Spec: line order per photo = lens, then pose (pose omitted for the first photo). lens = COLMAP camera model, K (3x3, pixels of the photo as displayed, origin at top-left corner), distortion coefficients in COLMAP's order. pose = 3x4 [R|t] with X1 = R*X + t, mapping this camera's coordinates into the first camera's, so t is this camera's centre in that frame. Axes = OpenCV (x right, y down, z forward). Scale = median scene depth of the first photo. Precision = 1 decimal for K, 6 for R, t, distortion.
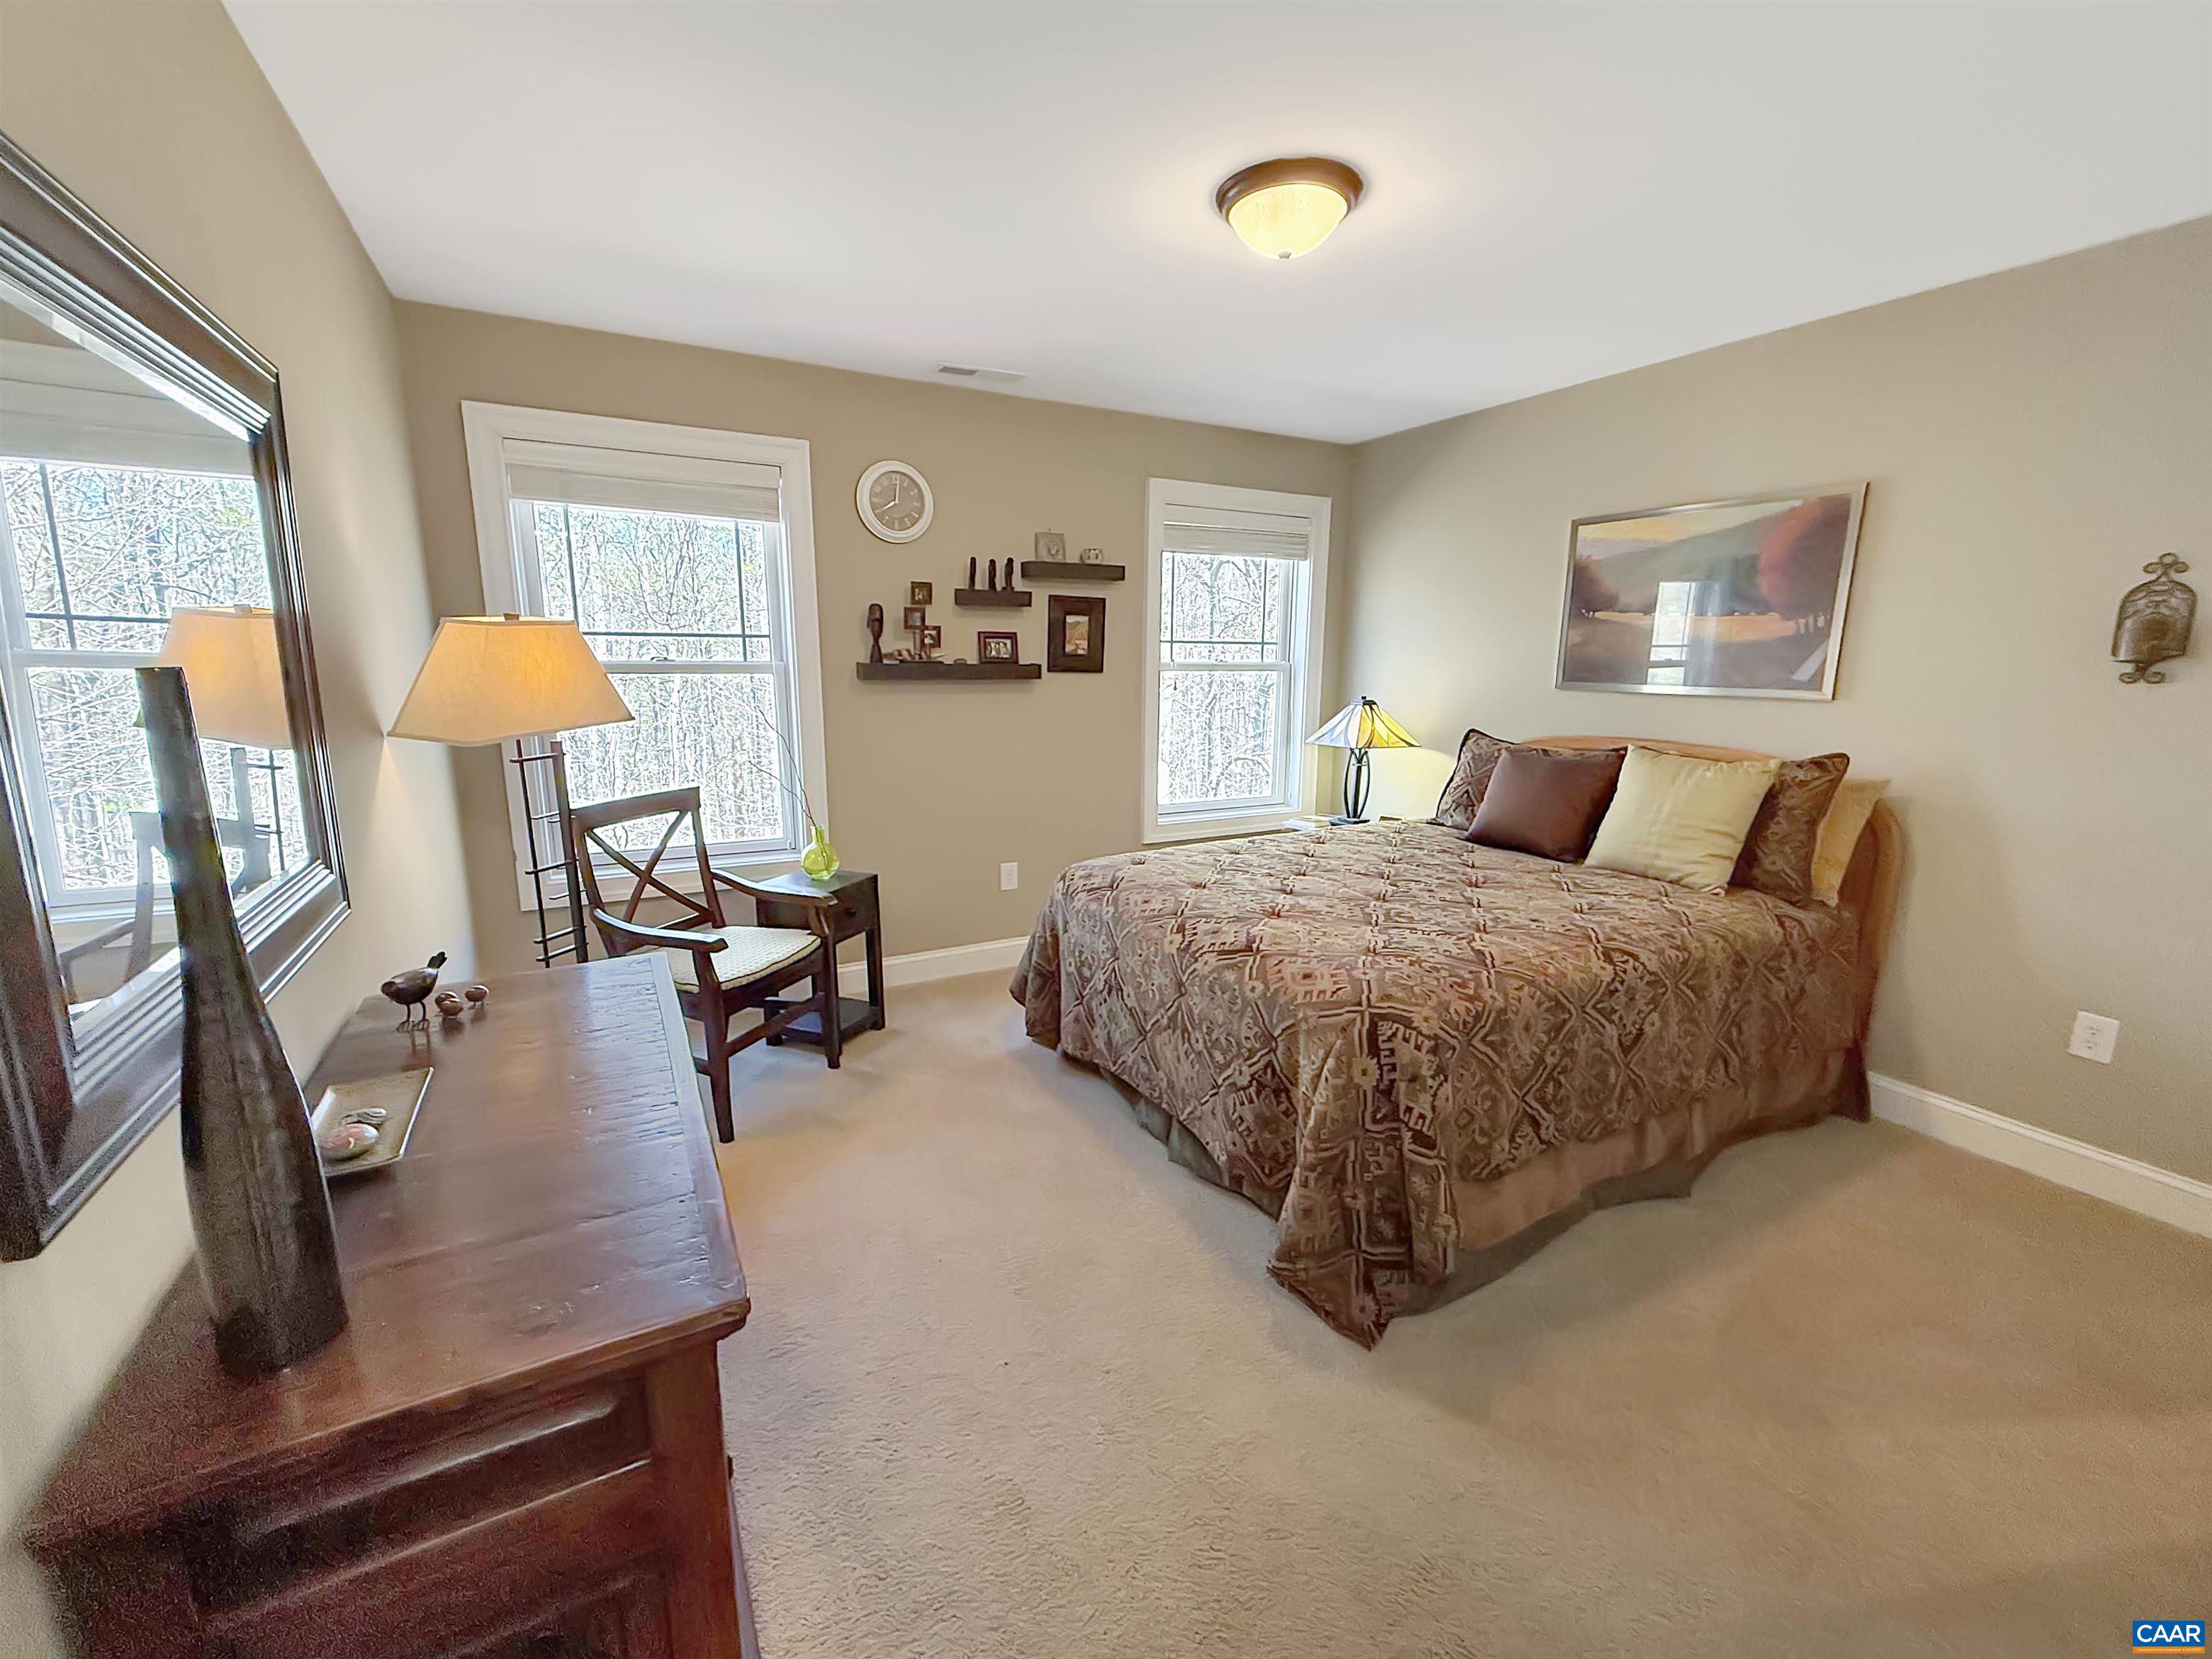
lens RADIAL K [[890.9, 0, 1106.0], [0, 890.9, 829.5], [0, 0, 1]] dist [0.000436, 0.000145]
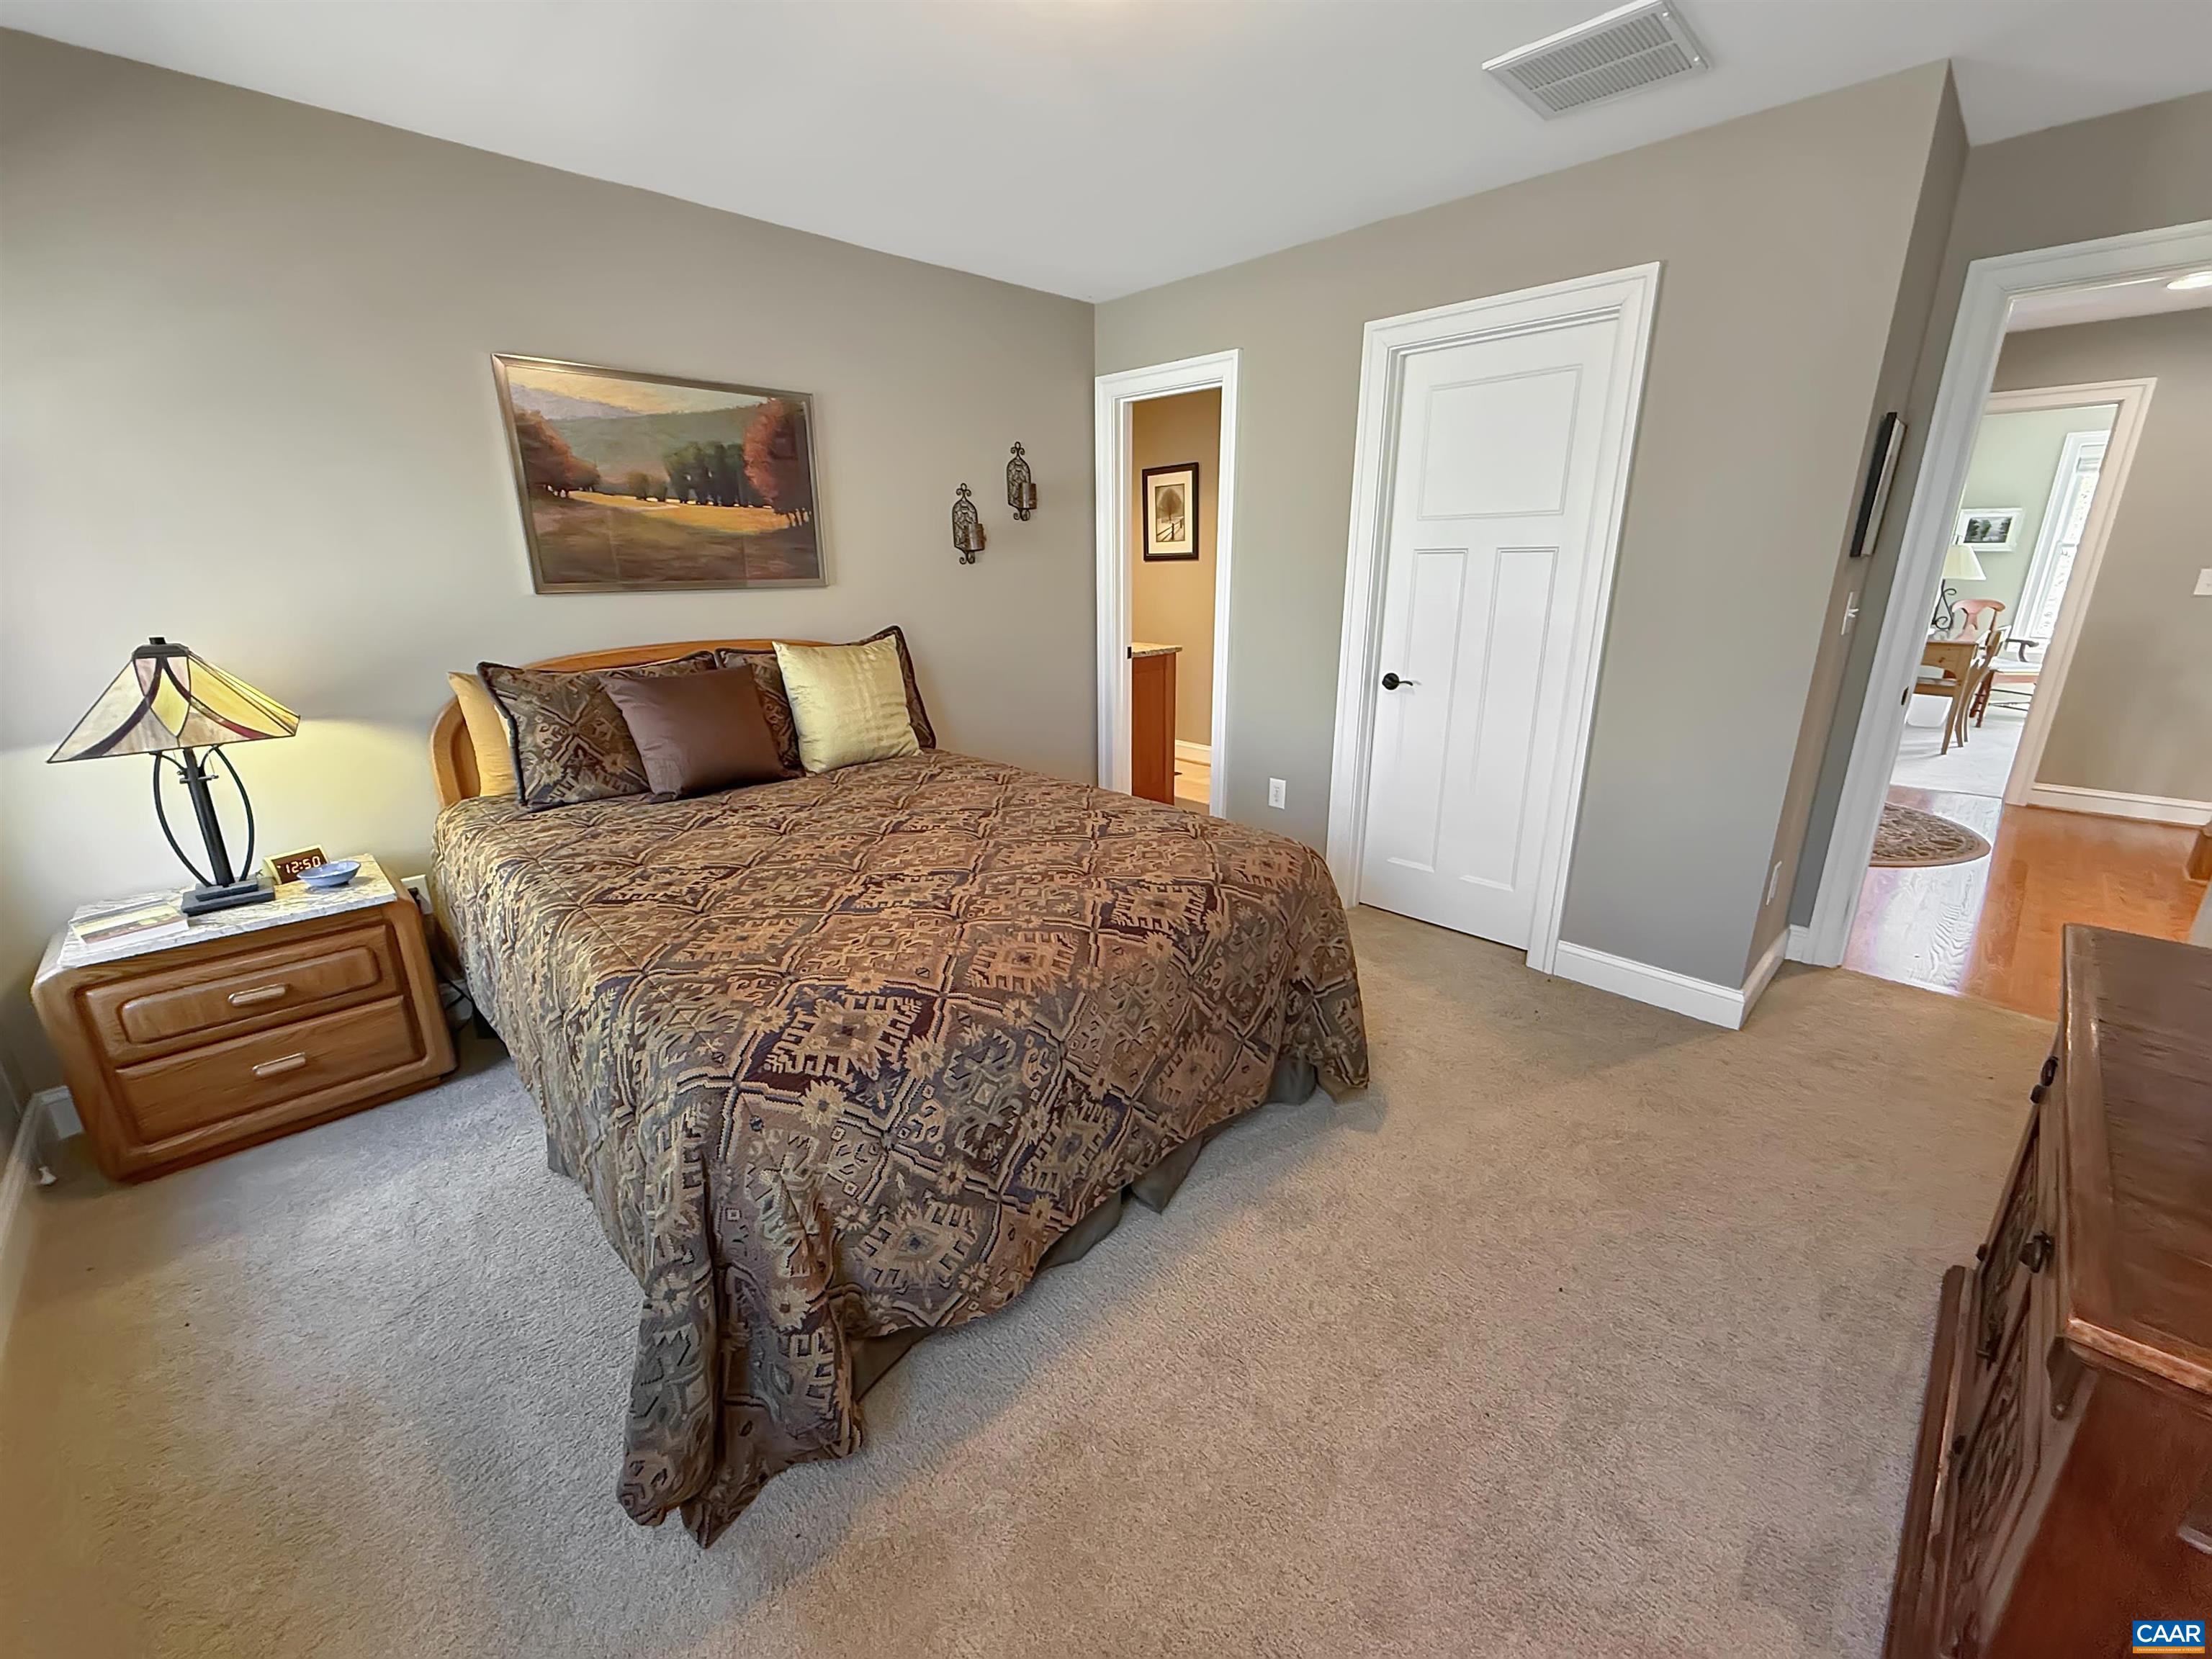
lens RADIAL K [[890.9, 0, 1106.0], [0, 890.9, 829.5], [0, 0, 1]] dist [0.000436, 0.000145]
pose [[-0.260560, -0.288124, 0.921462, -0.457095], [0.191311, 0.920096, 0.341794, -0.178830], [-0.946313, 0.265344, -0.184619, 0.939035]]
